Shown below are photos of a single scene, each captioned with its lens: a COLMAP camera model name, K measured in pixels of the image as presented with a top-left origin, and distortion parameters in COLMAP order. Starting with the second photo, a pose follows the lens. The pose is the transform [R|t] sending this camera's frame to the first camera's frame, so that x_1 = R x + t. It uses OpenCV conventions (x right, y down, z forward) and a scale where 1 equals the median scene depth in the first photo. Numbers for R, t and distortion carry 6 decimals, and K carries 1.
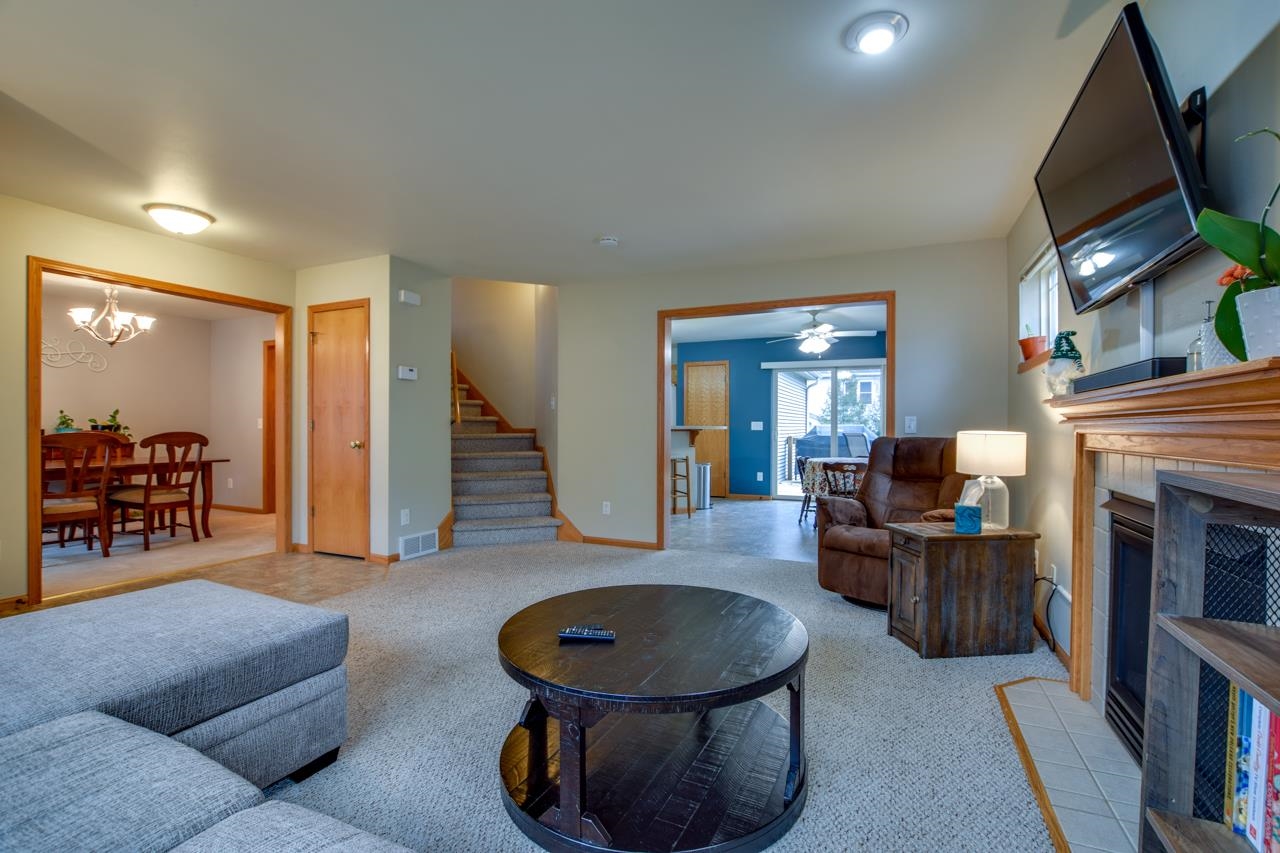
lens RADIAL K [[567.6, 0, 646.7], [0, 567.6, 429.1], [0, 0, 1]] dist [-0.031655, 0.003800]
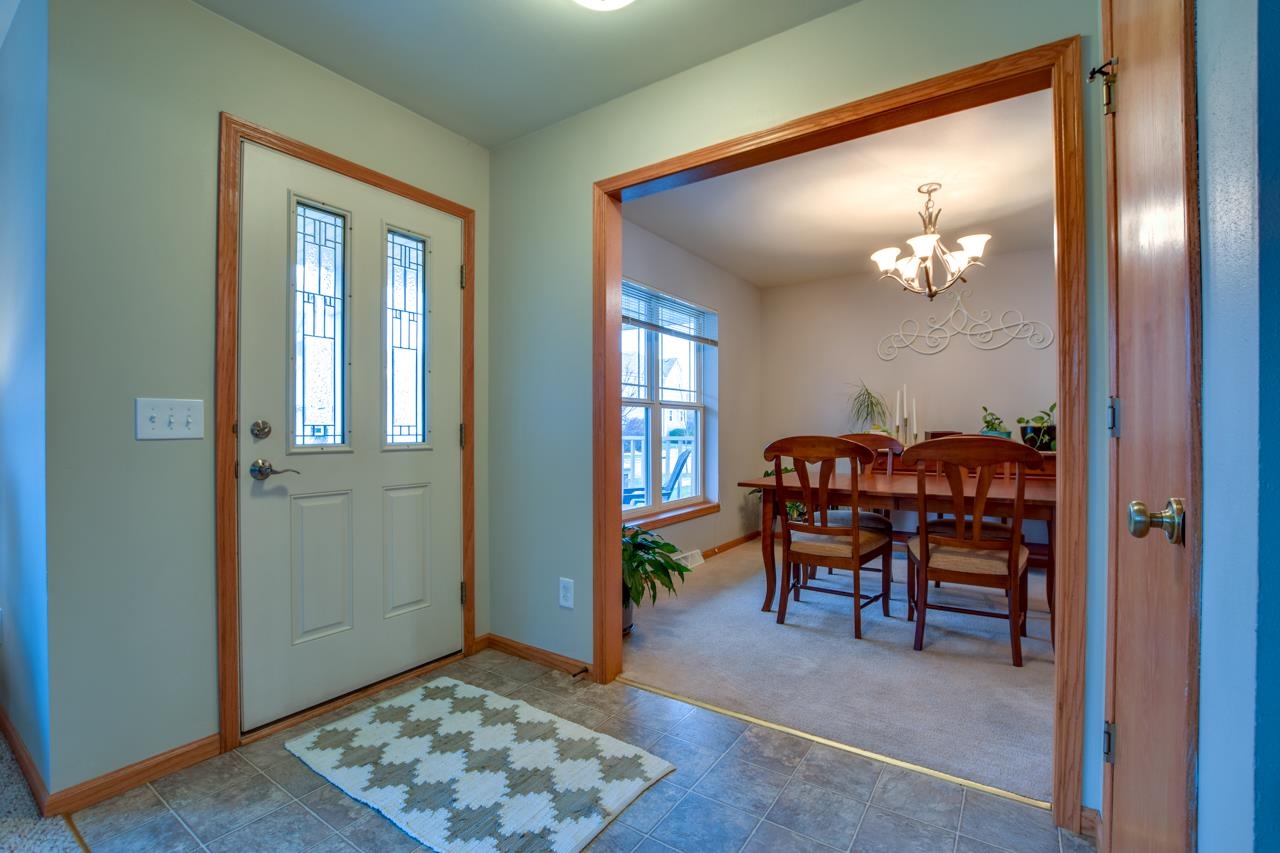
lens RADIAL K [[561.8, 0, 644.6], [0, 561.8, 429.1], [0, 0, 1]] dist [-0.033254, 0.004892]
pose [[-0.181939, -0.004794, -0.983298, -0.233972], [-0.005487, 0.999977, -0.003860, 0.000776], [0.983295, 0.004693, -0.181961, 0.647544]]
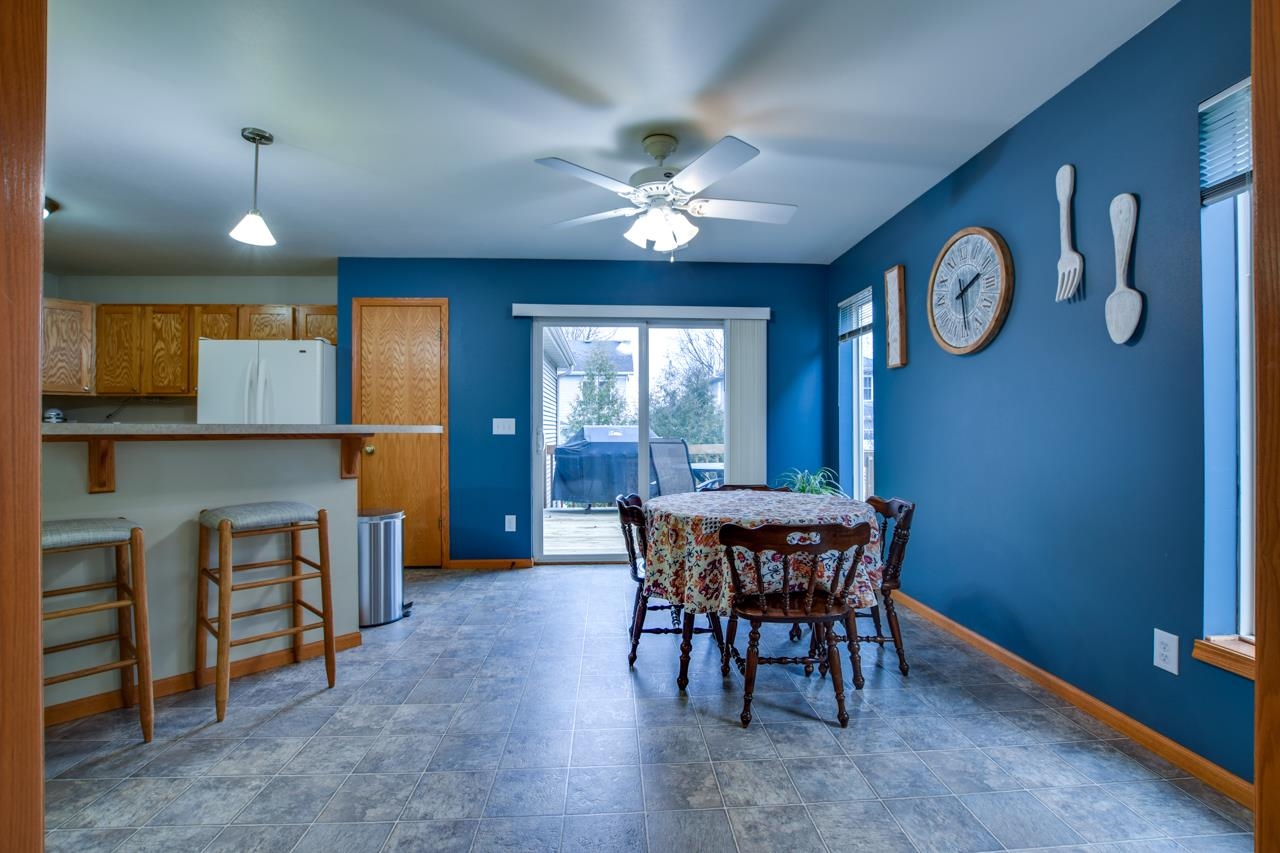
lens RADIAL K [[567.6, 0, 646.7], [0, 567.6, 429.1], [0, 0, 1]] dist [-0.031655, 0.003800]
pose [[0.887860, -0.003244, 0.460102, 0.099963], [0.006725, 0.999960, -0.005925, 0.001244], [-0.460065, 0.008355, 0.887846, 0.670375]]
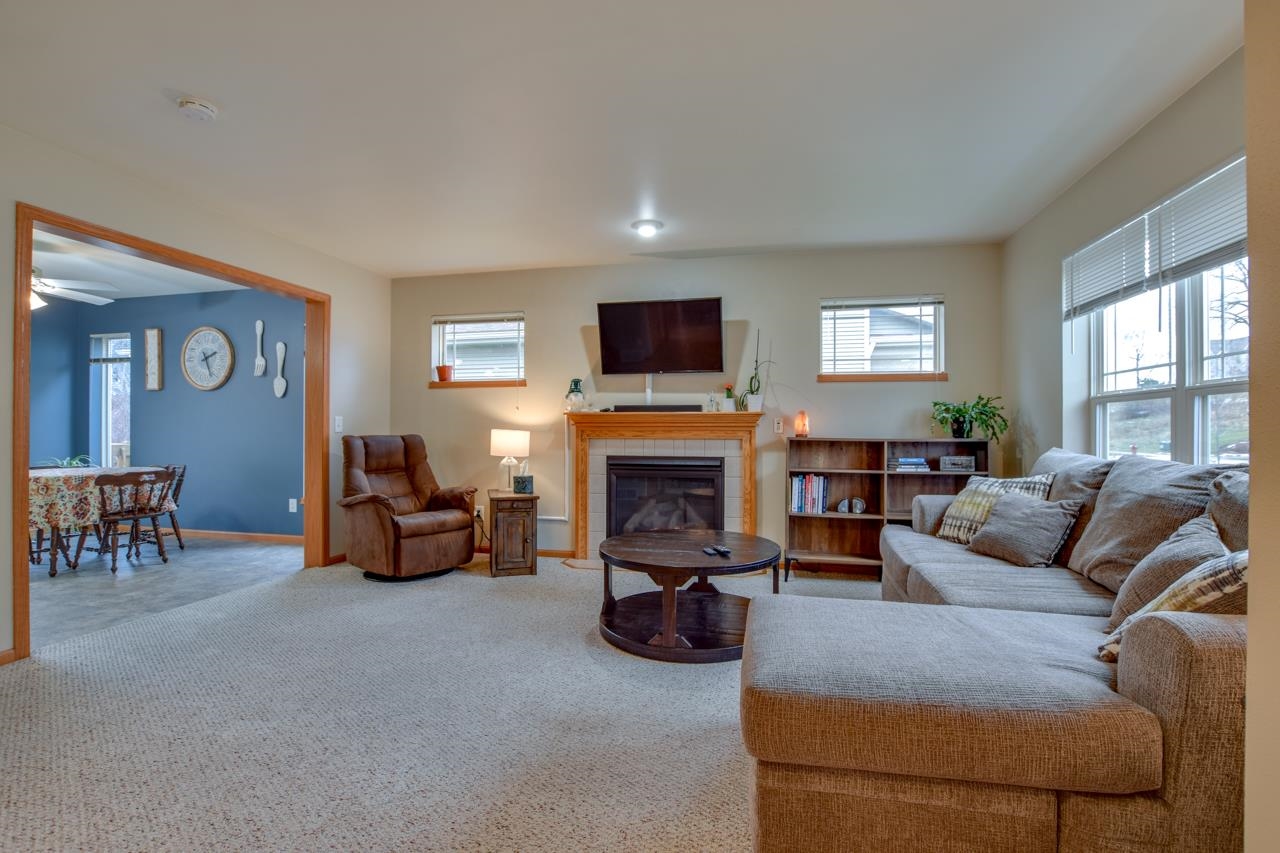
lens RADIAL K [[567.6, 0, 646.7], [0, 567.6, 429.1], [0, 0, 1]] dist [-0.031655, 0.003800]
pose [[-0.194459, -0.001479, 0.980909, -0.480718], [0.000522, 0.999999, 0.001611, 0.000361], [-0.980910, 0.000826, -0.194458, 0.434886]]
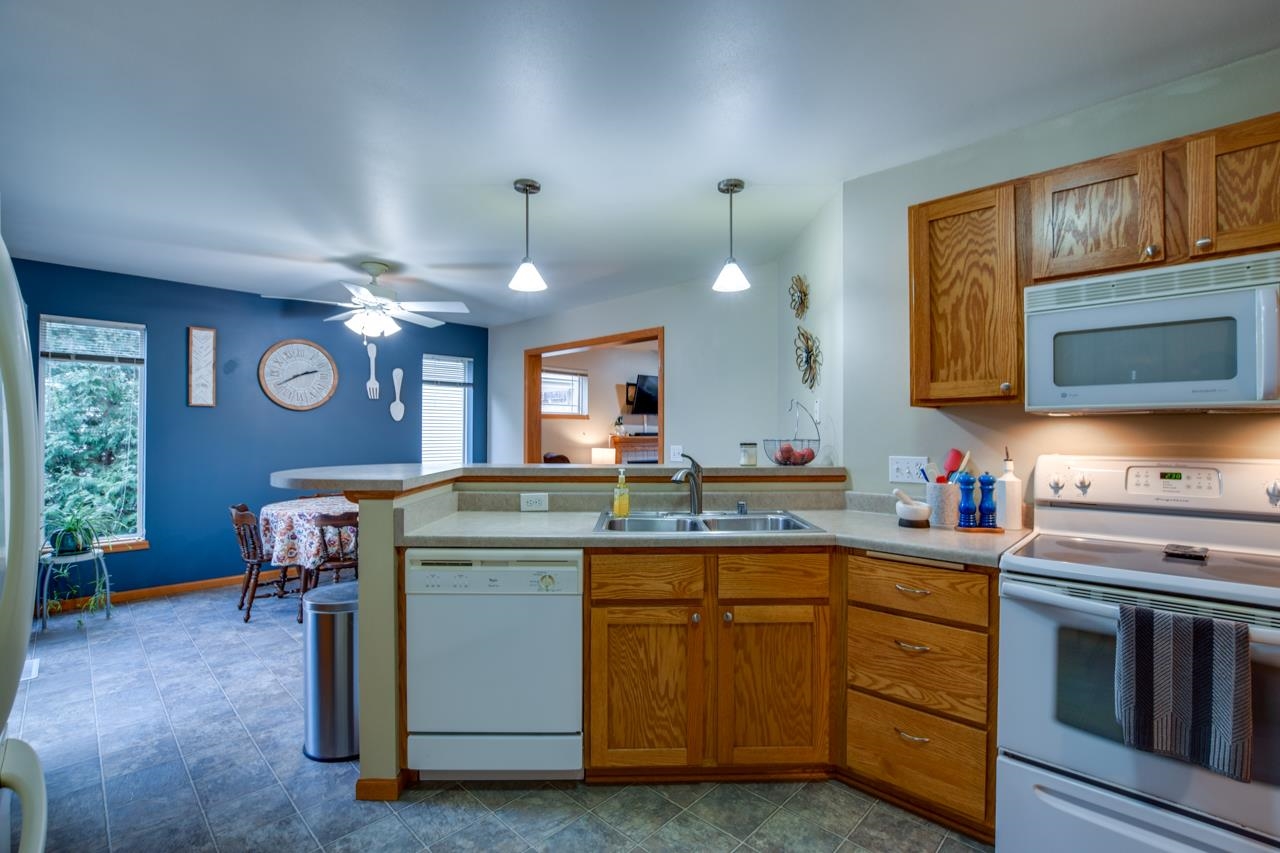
lens RADIAL K [[567.6, 0, 646.7], [0, 567.6, 429.1], [0, 0, 1]] dist [-0.031655, 0.003800]
pose [[-0.940577, -0.004470, 0.339551, -0.204787], [-0.005484, 0.999983, -0.002026, -0.035537], [-0.339536, -0.003768, -0.940585, 1.557501]]
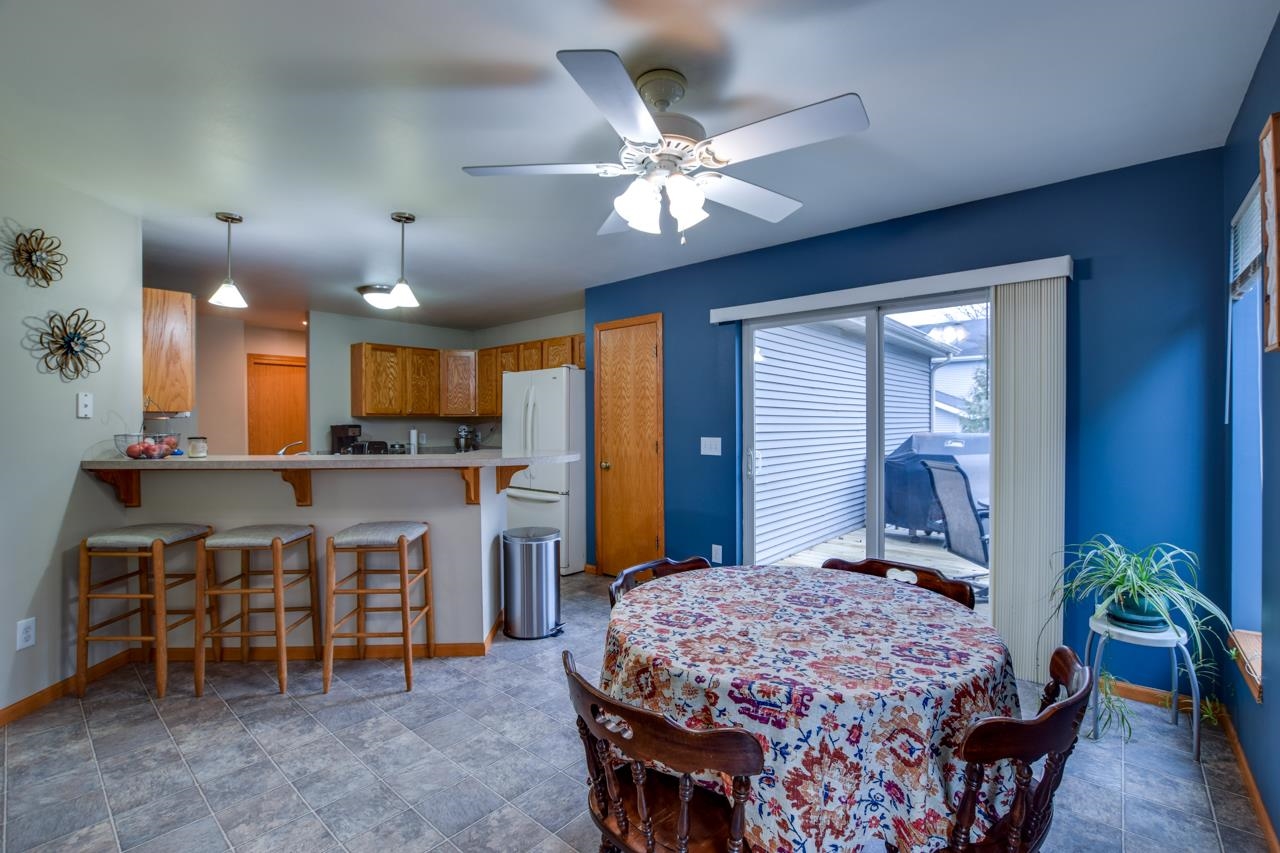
lens RADIAL K [[567.6, 0, 646.7], [0, 567.6, 429.1], [0, 0, 1]] dist [-0.031655, 0.003800]
pose [[0.956165, -0.005407, -0.292779, 0.395705], [0.007633, 0.999950, 0.006462, -0.032798], [0.292729, -0.008413, 0.956158, 0.748310]]
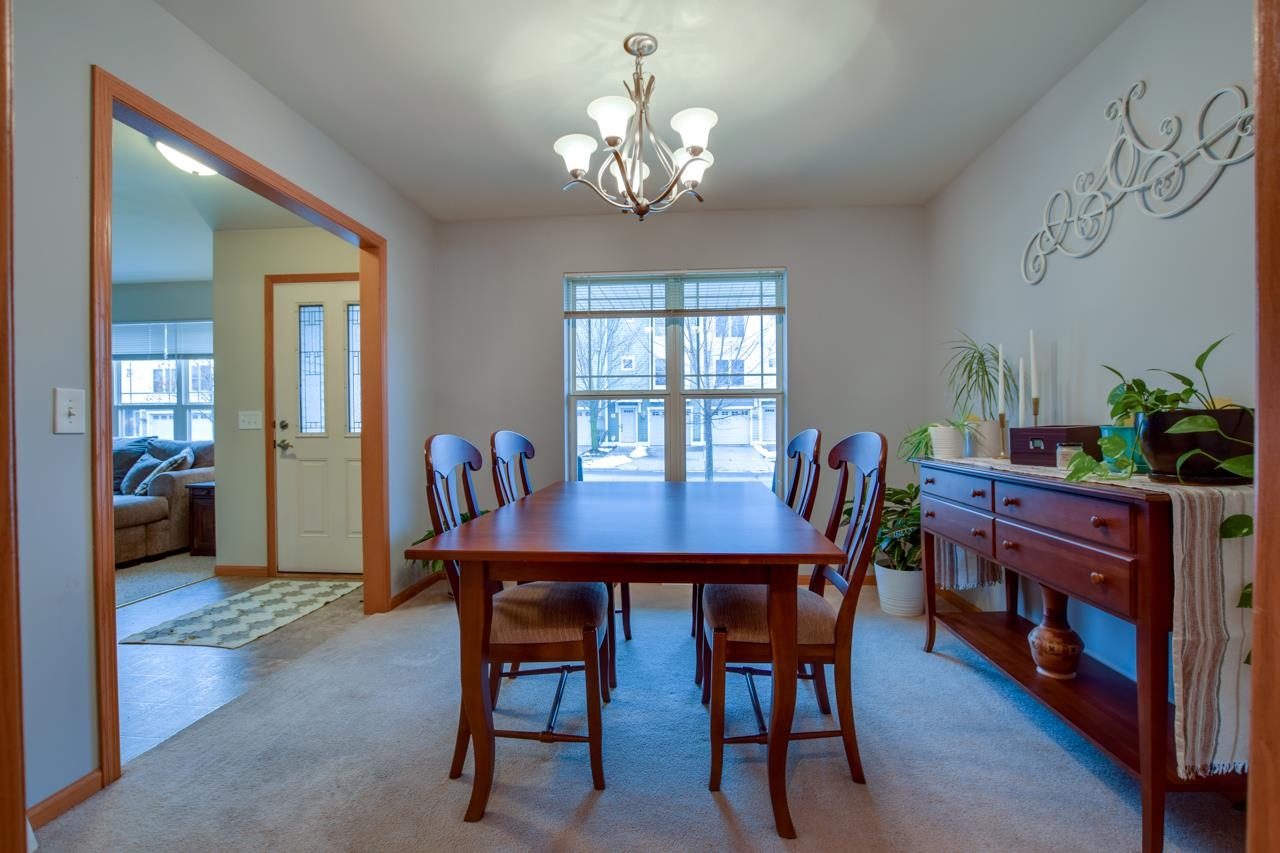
lens RADIAL K [[584.3, 0, 645.6], [0, 584.3, 430.5], [0, 0, 1]] dist [-0.026806, 0.000533]
pose [[-0.944350, 0.004251, -0.328914, -0.678959], [-0.000889, 0.999880, 0.015473, -0.003100], [0.328940, 0.014905, -0.944233, 1.140915]]
